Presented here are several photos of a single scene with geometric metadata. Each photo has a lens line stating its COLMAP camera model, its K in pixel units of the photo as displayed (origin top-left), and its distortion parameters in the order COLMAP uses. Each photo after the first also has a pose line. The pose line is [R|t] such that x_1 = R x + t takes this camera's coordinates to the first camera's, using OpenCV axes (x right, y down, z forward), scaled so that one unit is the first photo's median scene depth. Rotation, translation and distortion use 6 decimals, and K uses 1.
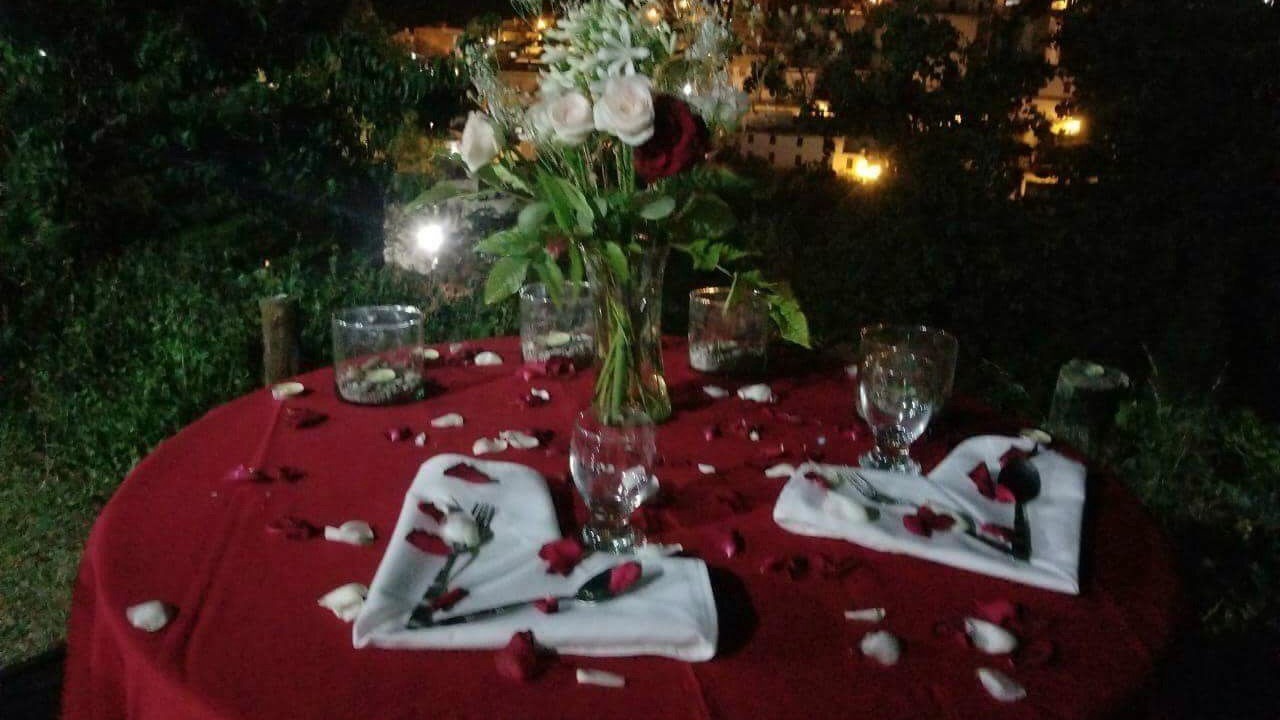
lens RADIAL K [[1448.5, 0, 640.0], [0, 1448.5, 360.0], [0, 0, 1]] dist [0.079284, 0.005498]
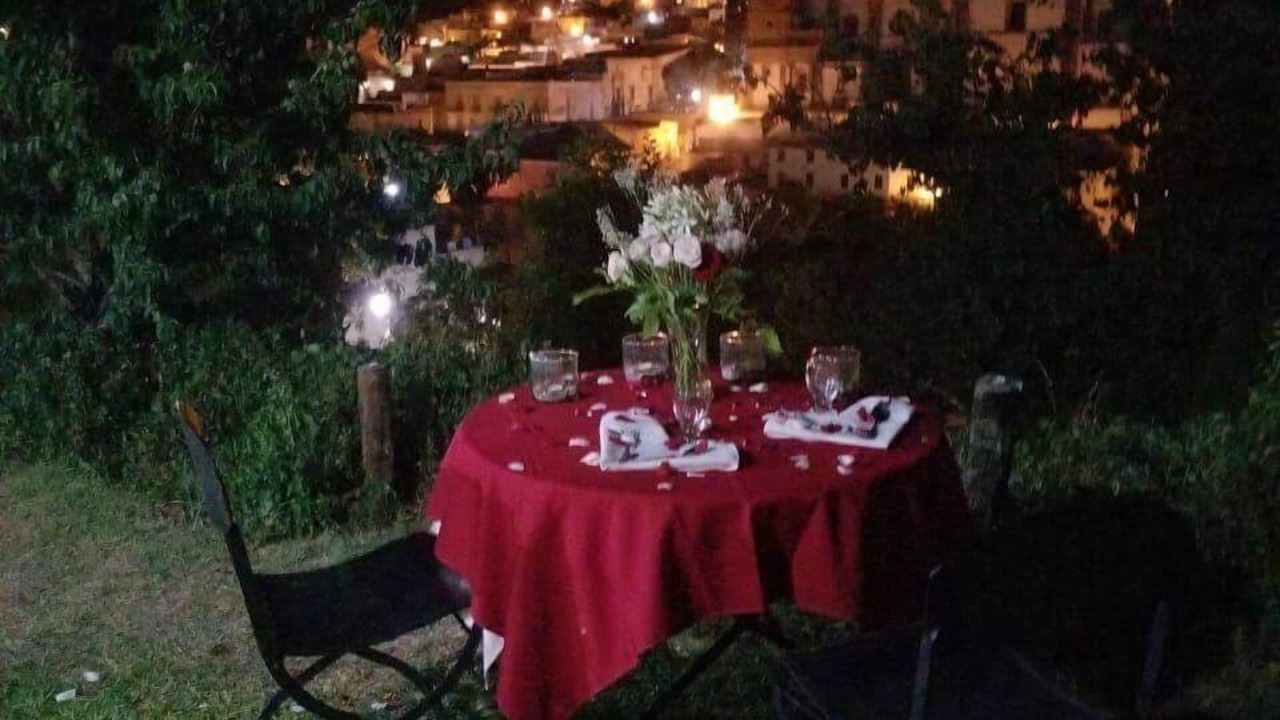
lens RADIAL K [[1448.5, 0, 640.0], [0, 1448.5, 360.0], [0, 0, 1]] dist [0.079284, 0.005498]
pose [[0.998752, -0.046763, -0.017522, -0.048519], [0.045998, 0.998066, -0.041807, 0.074884], [0.019443, 0.040949, 0.998972, -1.104311]]
